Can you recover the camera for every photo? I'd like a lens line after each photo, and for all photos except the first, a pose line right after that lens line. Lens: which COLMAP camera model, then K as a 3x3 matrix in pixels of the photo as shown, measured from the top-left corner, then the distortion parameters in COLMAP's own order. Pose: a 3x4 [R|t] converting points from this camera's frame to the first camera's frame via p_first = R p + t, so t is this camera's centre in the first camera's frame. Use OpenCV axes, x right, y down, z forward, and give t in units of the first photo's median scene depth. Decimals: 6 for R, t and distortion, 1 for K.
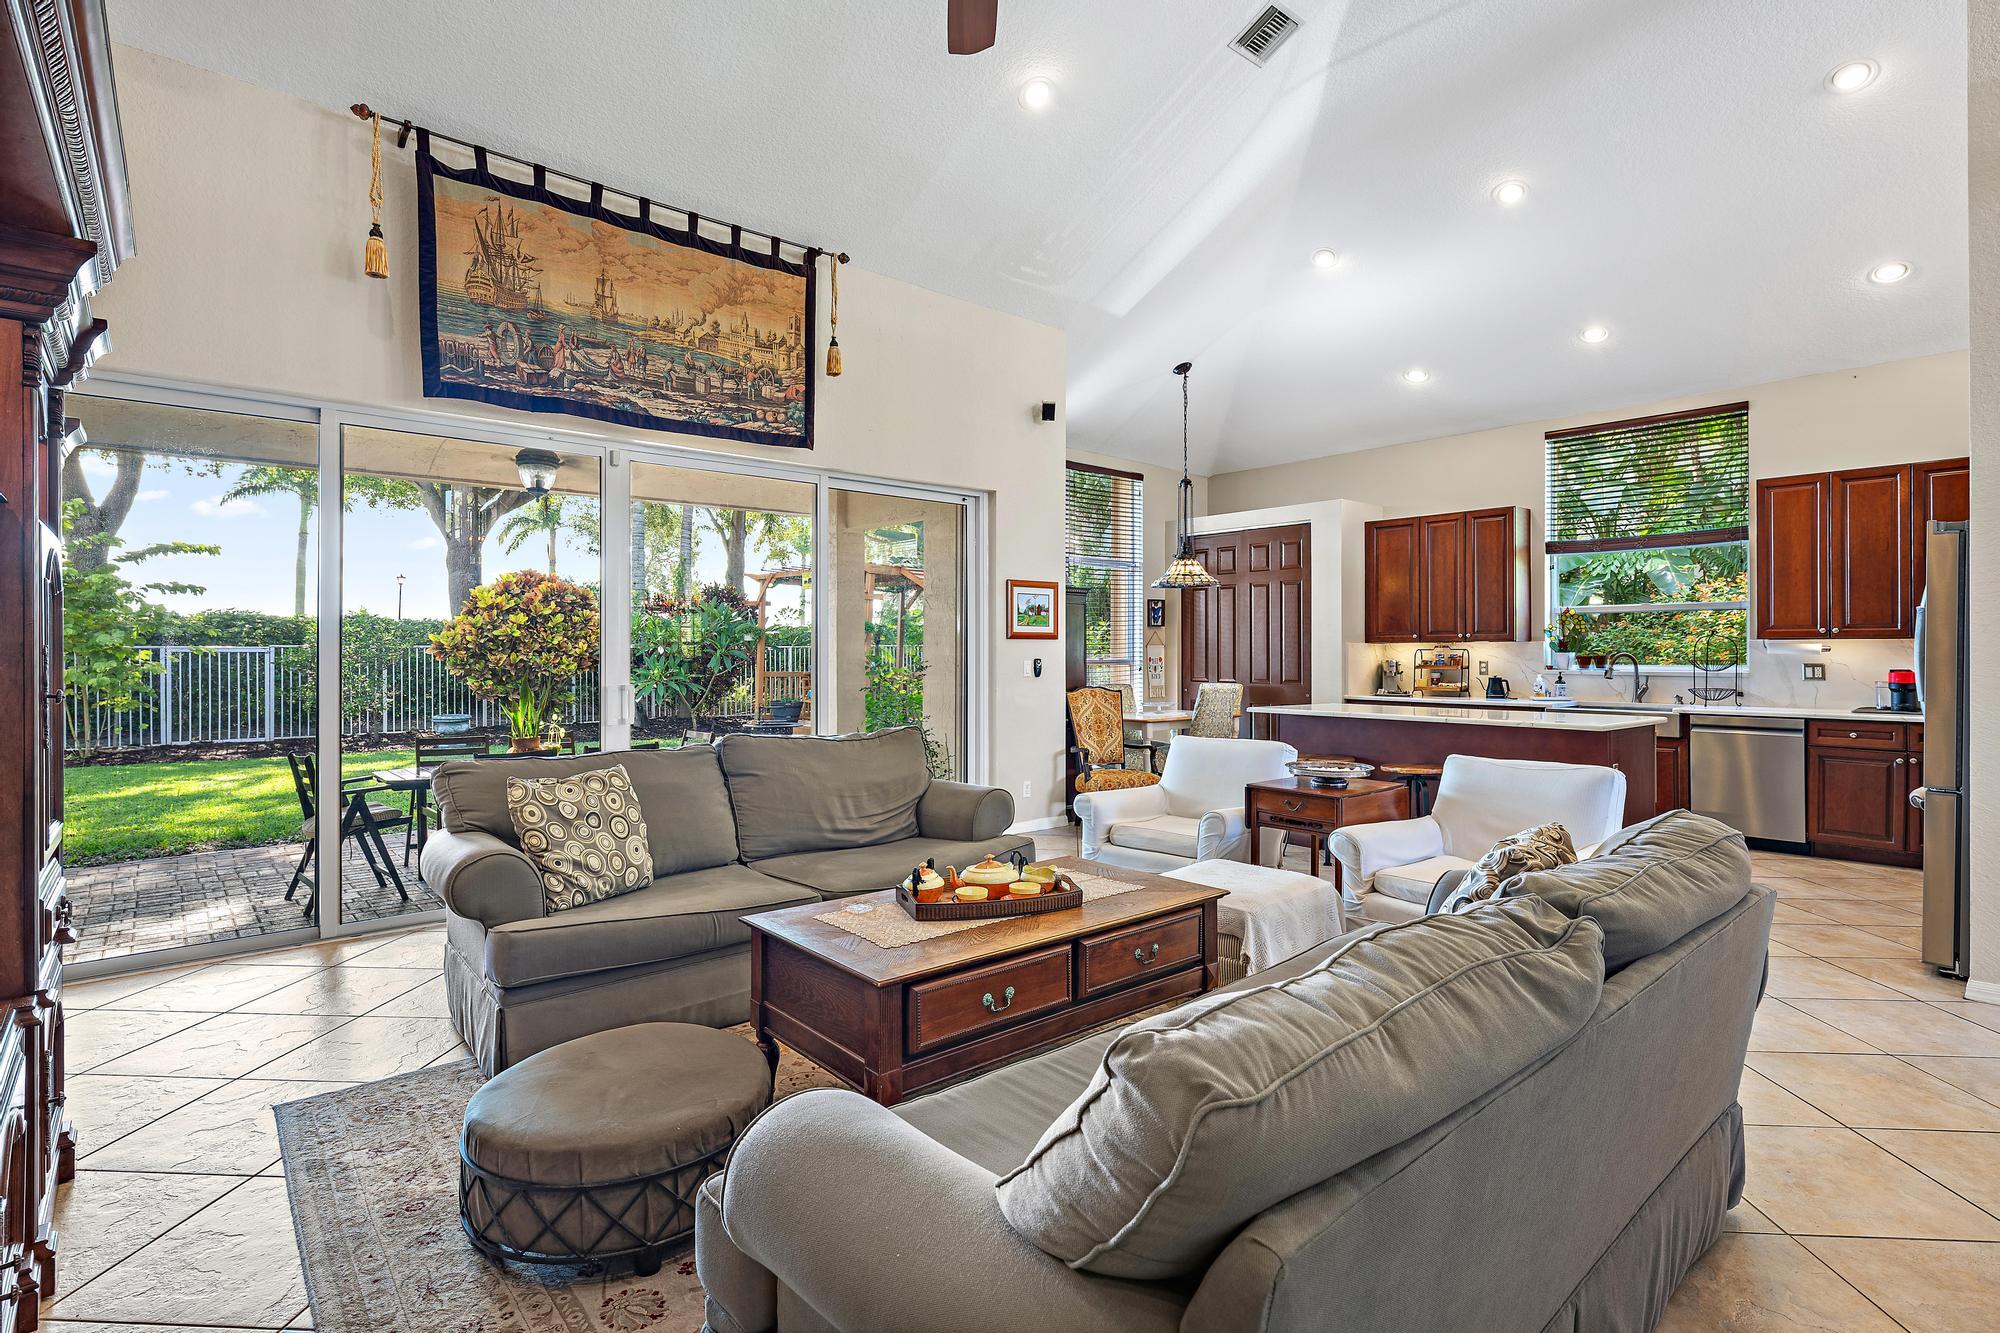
lens RADIAL K [[979.5, 0, 996.7], [0, 979.5, 661.1], [0, 0, 1]] dist [0.001324, 0.000615]
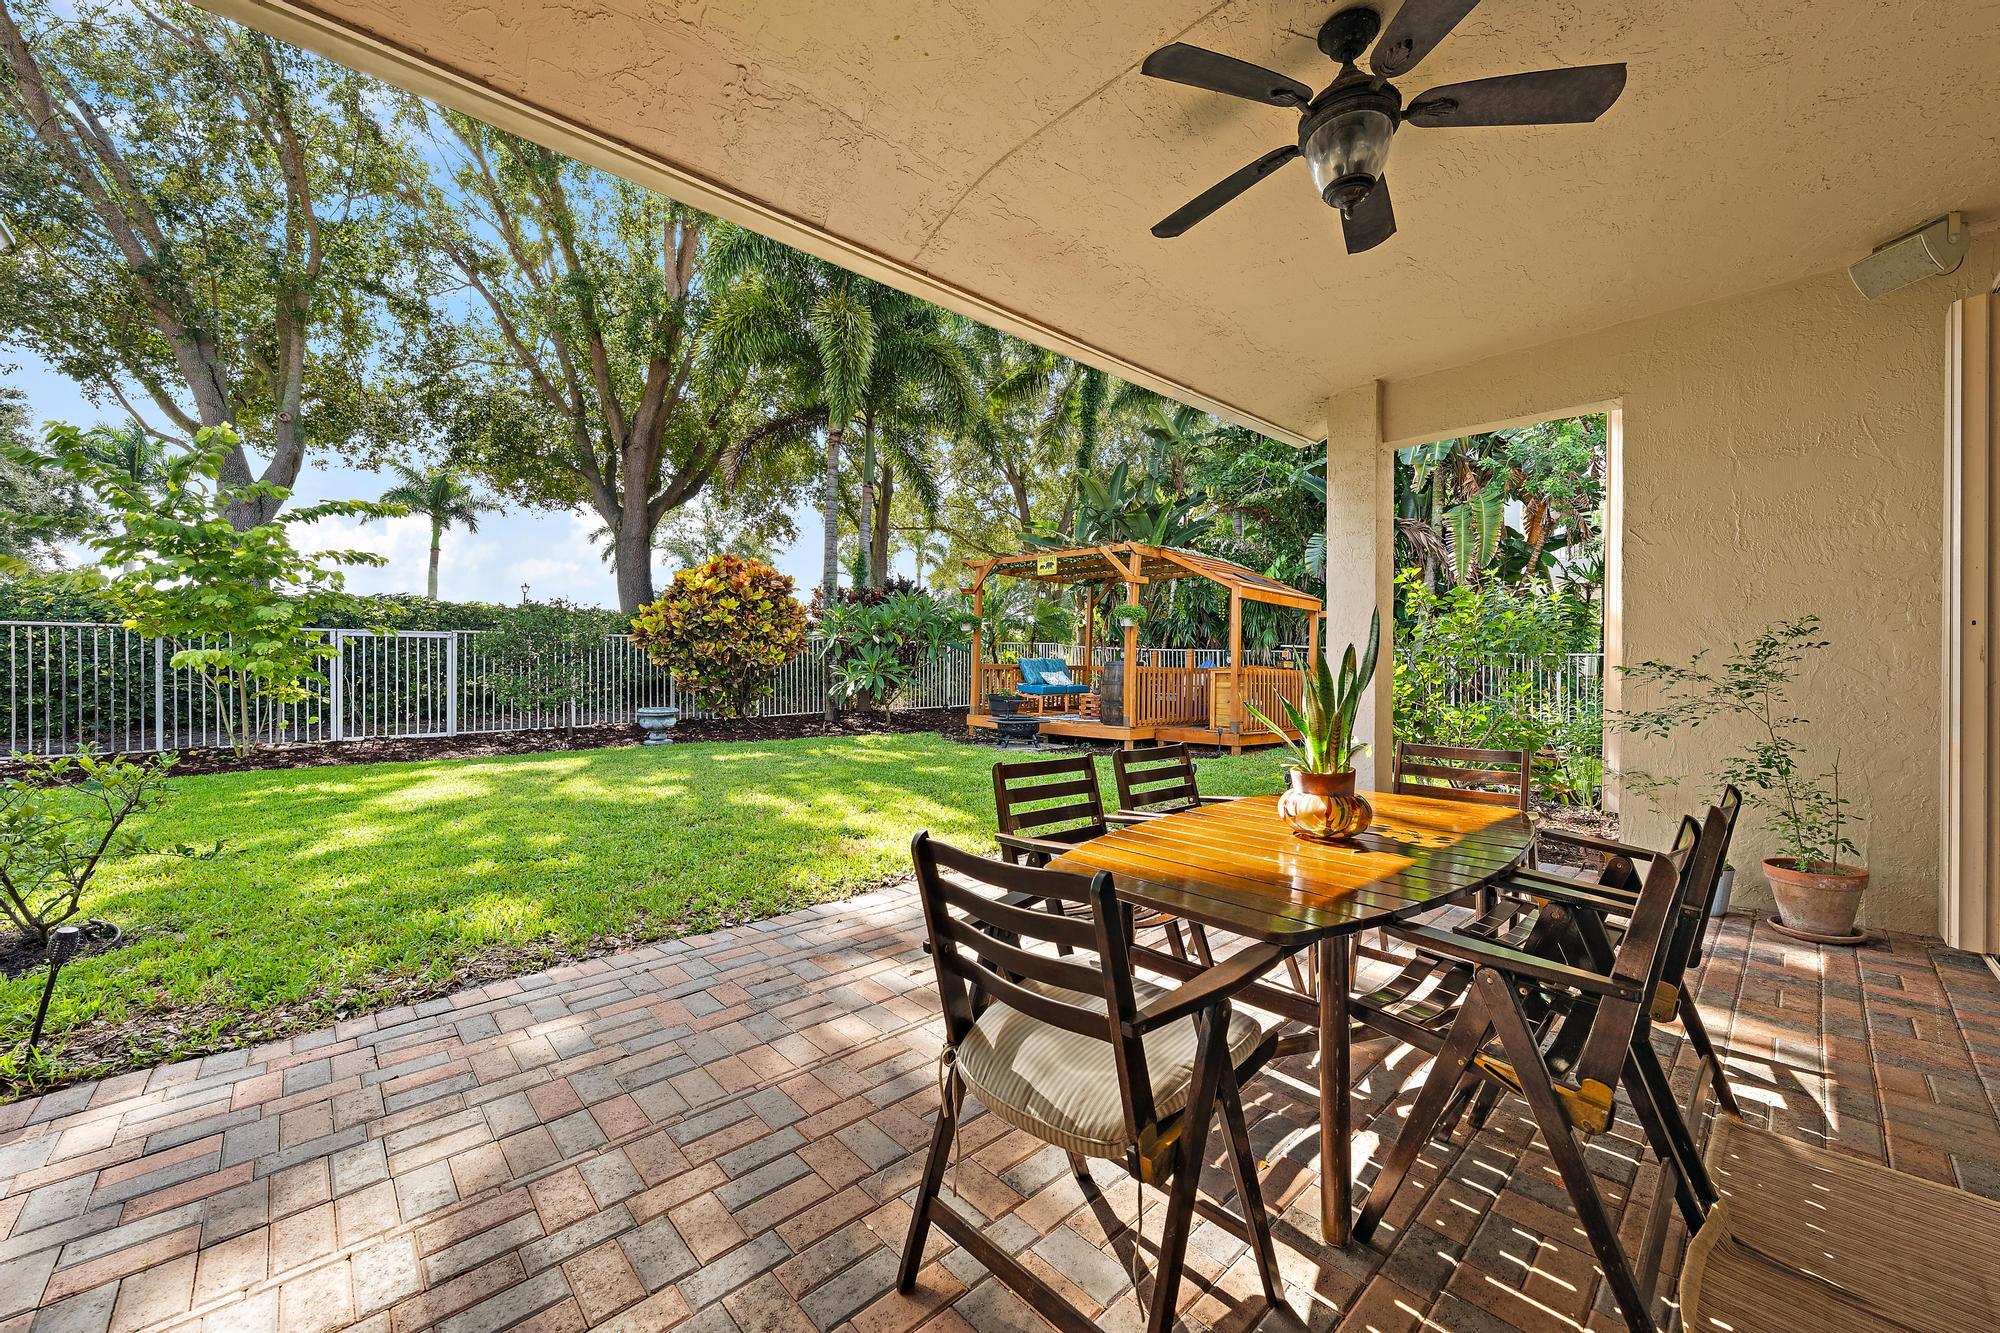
lens RADIAL K [[764.4, 0, 1005.9], [0, 764.4, 668.8], [0, 0, 1]] dist [-0.001481, -0.000193]
pose [[0.999208, 0.005731, 0.039381, -0.270269], [-0.005855, 0.999978, 0.003034, 0.014821], [-0.039362, -0.003263, 0.999220, 0.287821]]
